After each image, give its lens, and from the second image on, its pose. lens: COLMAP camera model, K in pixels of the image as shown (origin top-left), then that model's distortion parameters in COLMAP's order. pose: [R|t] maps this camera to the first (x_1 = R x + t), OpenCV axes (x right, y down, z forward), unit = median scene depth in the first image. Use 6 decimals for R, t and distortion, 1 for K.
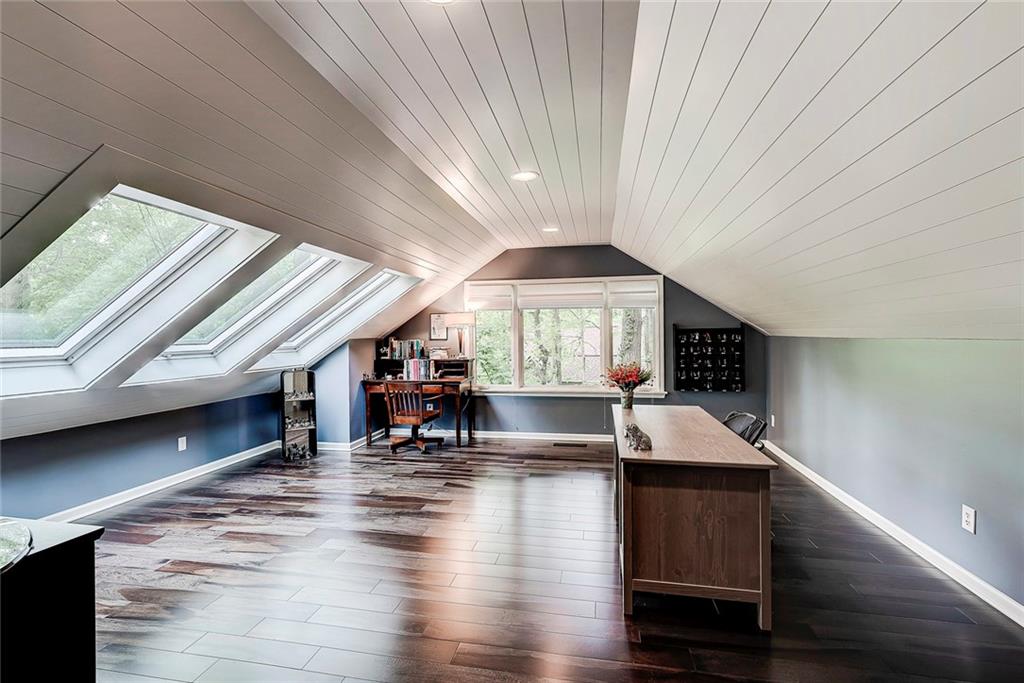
lens RADIAL K [[444.6, 0, 520.9], [0, 444.6, 336.3], [0, 0, 1]] dist [0.002062, 0.000130]
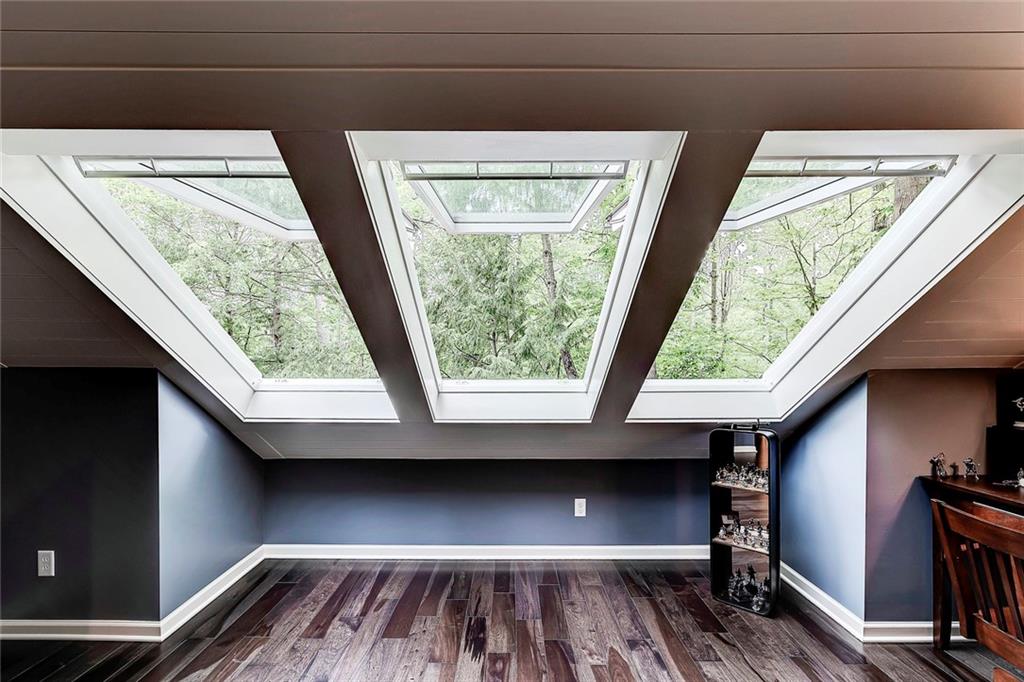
lens RADIAL K [[463.8, 0, 510.4], [0, 463.8, 365.3], [0, 0, 1]] dist [-0.000930, -0.000335]
pose [[0.179124, 0.009489, -0.983781, -0.021132], [-0.004851, 0.999950, 0.008761, -0.000650], [0.983814, 0.003203, 0.179161, 0.612993]]
